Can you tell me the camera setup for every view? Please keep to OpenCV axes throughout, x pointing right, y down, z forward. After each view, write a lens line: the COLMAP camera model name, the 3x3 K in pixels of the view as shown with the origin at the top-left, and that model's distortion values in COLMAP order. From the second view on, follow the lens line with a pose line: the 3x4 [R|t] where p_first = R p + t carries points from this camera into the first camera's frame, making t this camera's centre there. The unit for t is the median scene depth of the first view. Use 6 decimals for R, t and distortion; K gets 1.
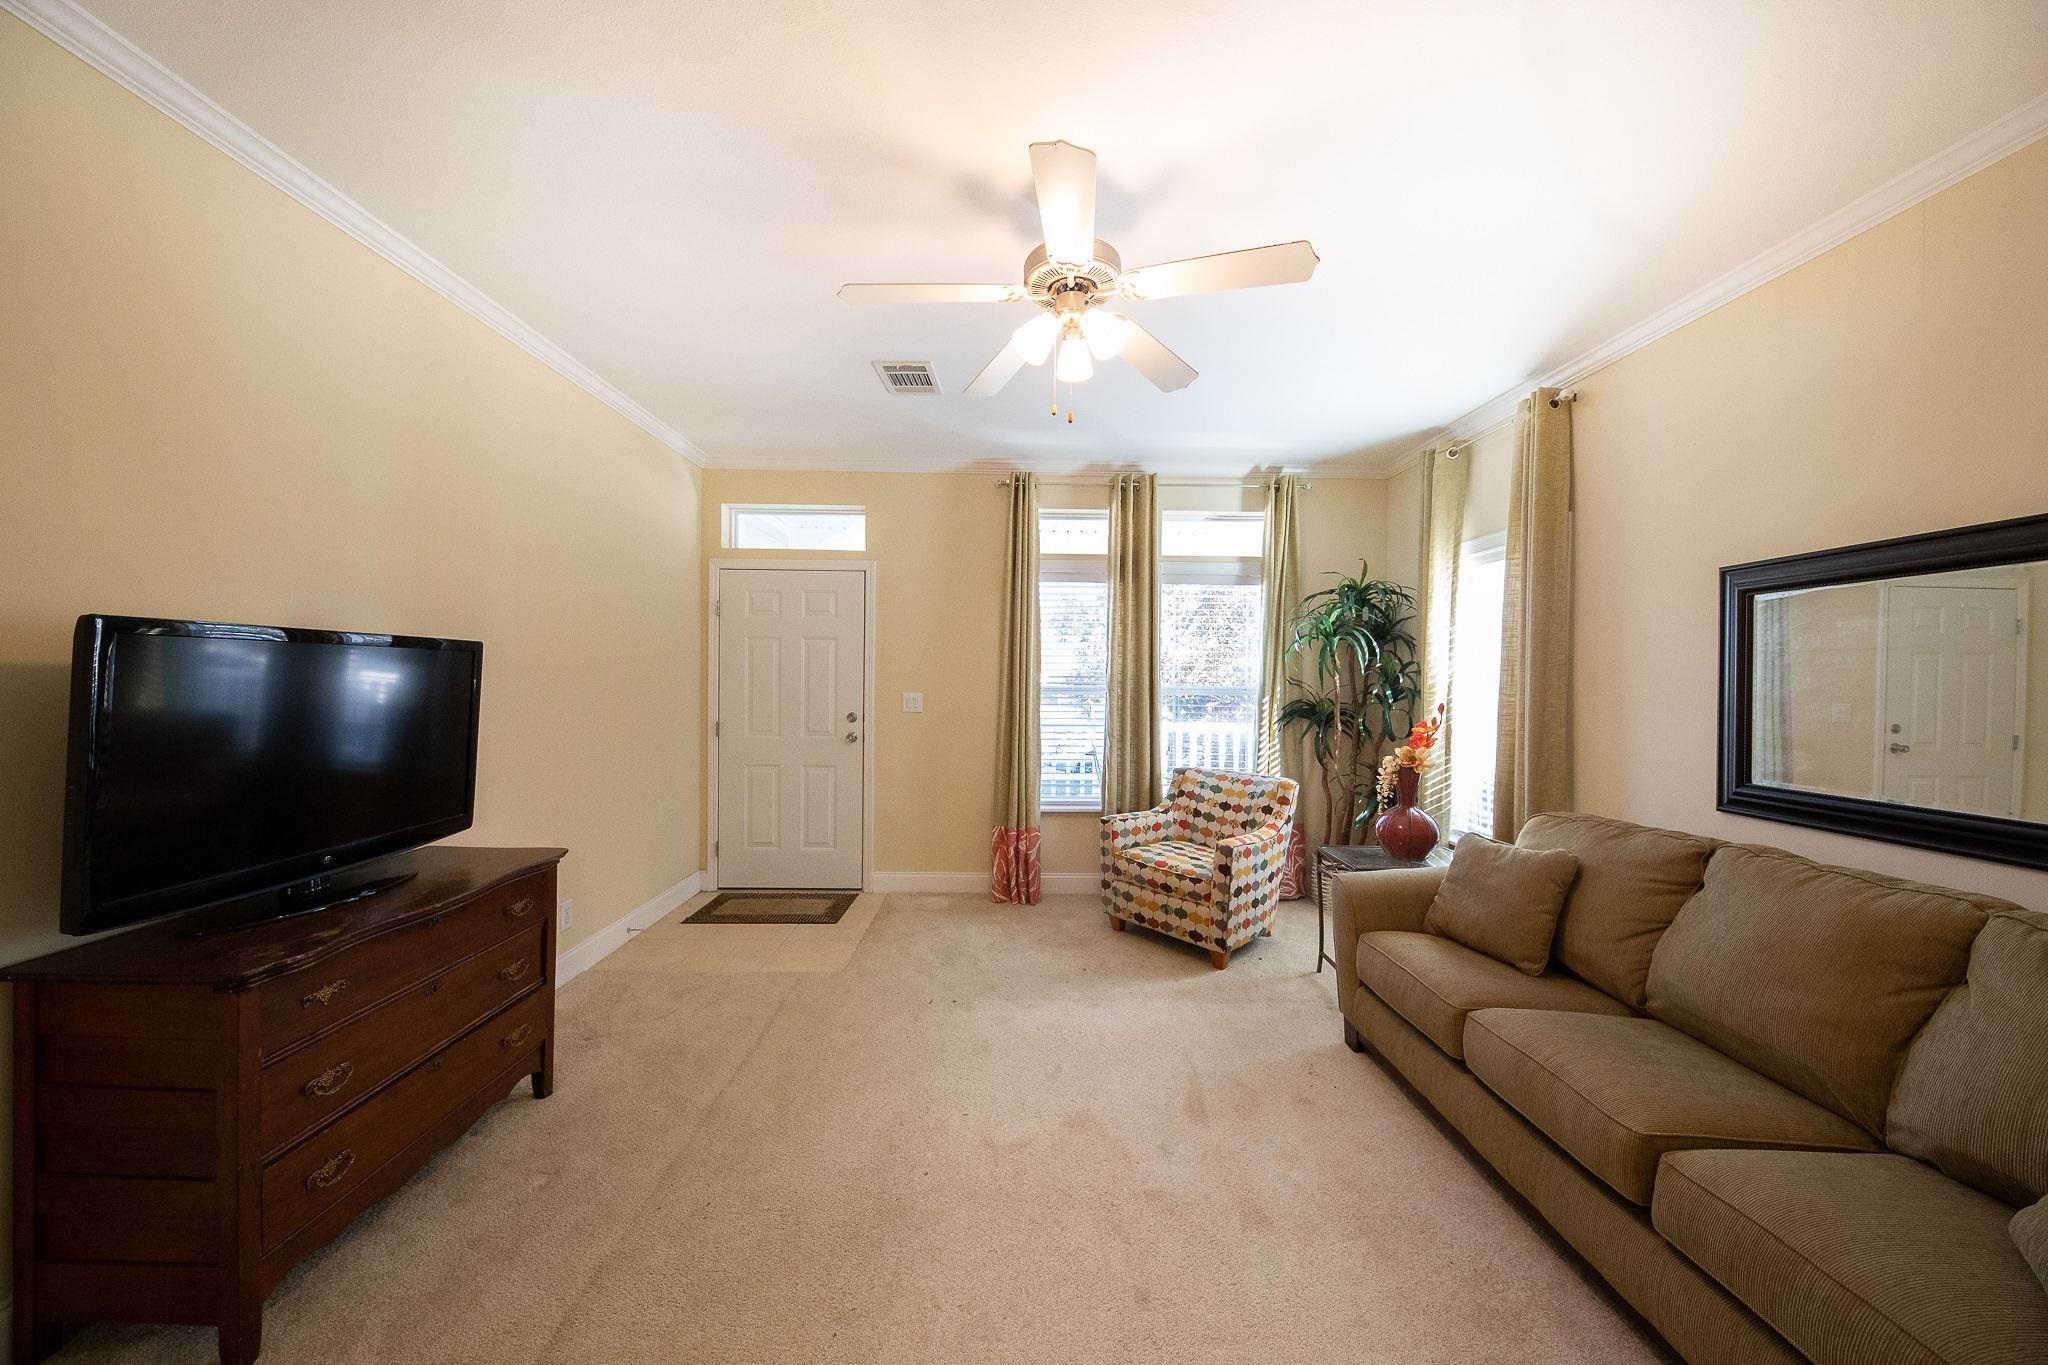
lens RADIAL K [[707.2, 0, 1029.0], [0, 707.2, 682.1], [0, 0, 1]] dist [0.008982, -0.006783]
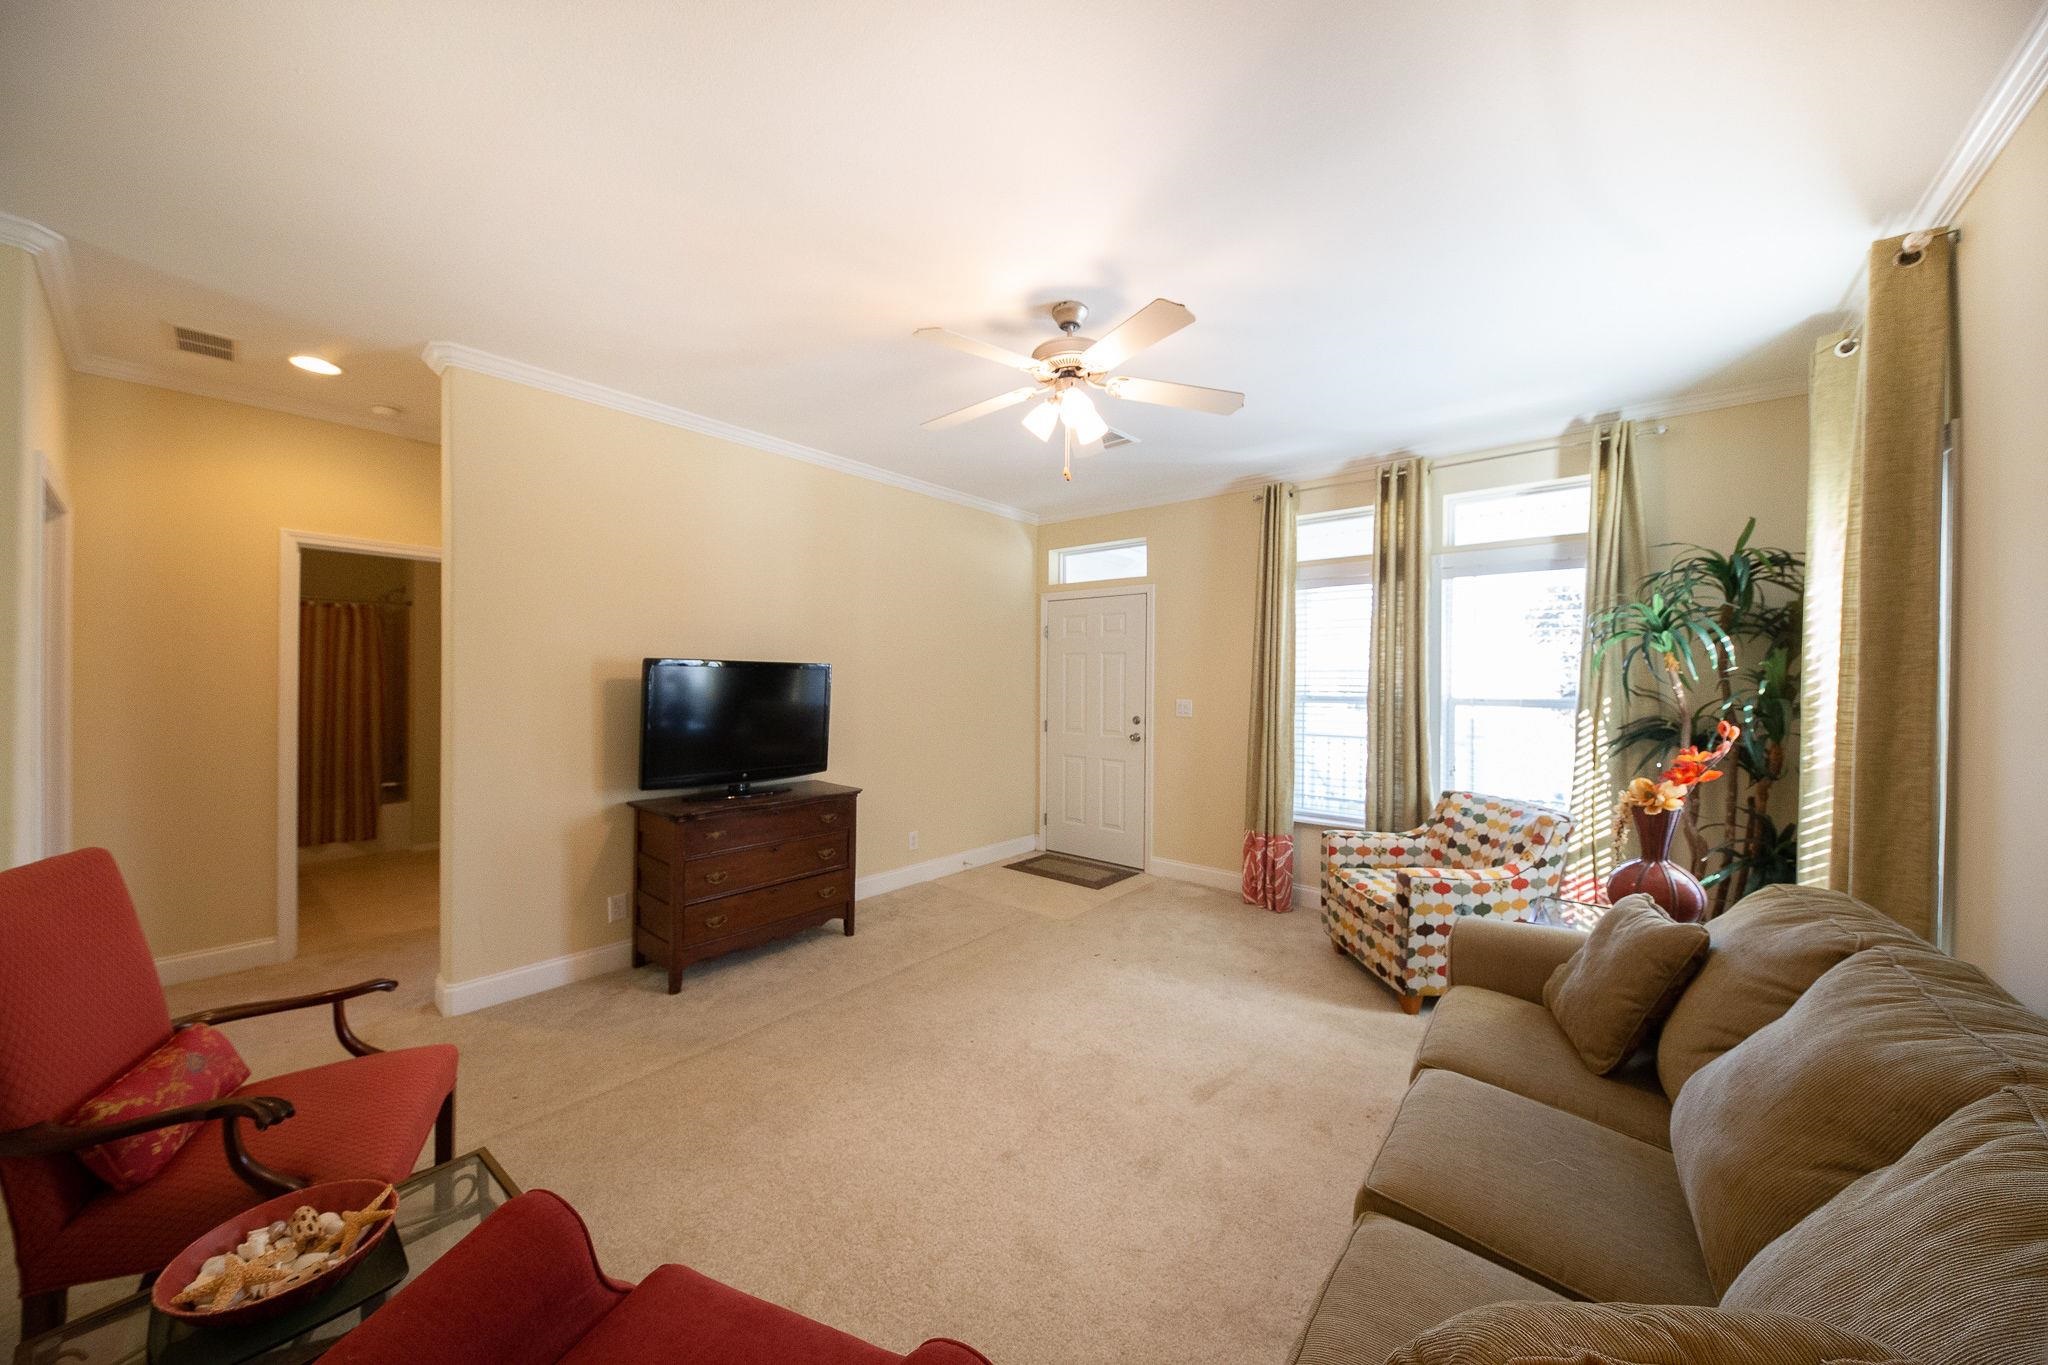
lens RADIAL K [[707.2, 0, 1029.0], [0, 707.2, 682.1], [0, 0, 1]] dist [0.008982, -0.006783]
pose [[0.755551, -0.001492, -0.655088, 0.425434], [-0.007677, 0.999909, -0.011131, 0.002186], [0.655045, 0.013439, 0.755471, 0.007825]]
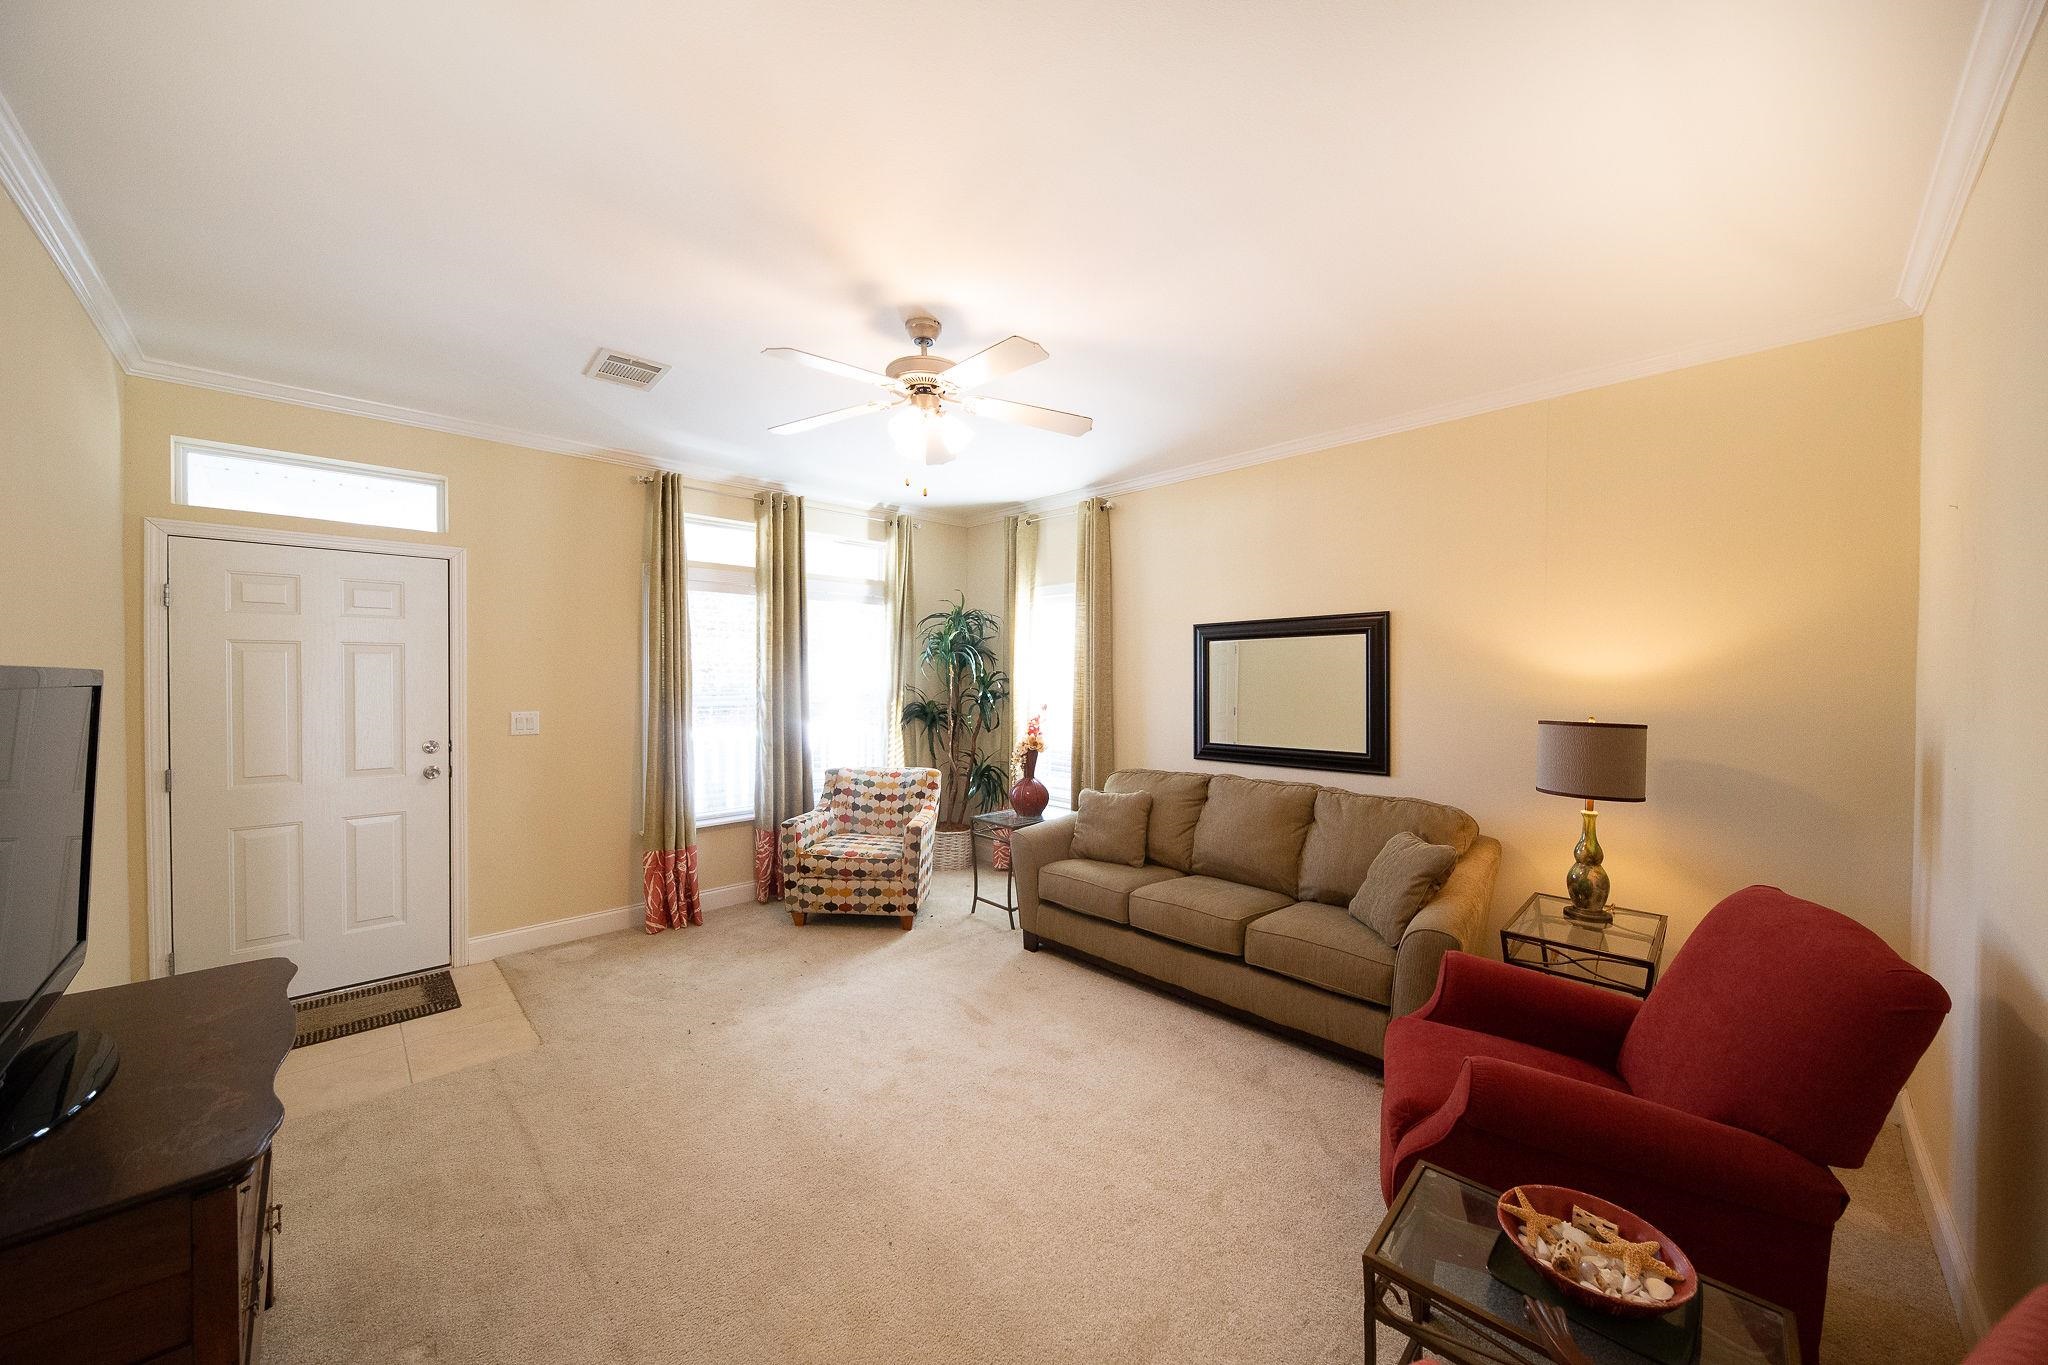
lens RADIAL K [[723.2, 0, 1029.9], [0, 723.2, 682.0], [0, 0, 1]] dist [0.011874, -0.005426]
pose [[0.726866, -0.017355, 0.686560, -0.360662], [0.012505, 0.999849, 0.012035, -0.025582], [-0.686665, -0.000162, 0.726974, -0.033669]]
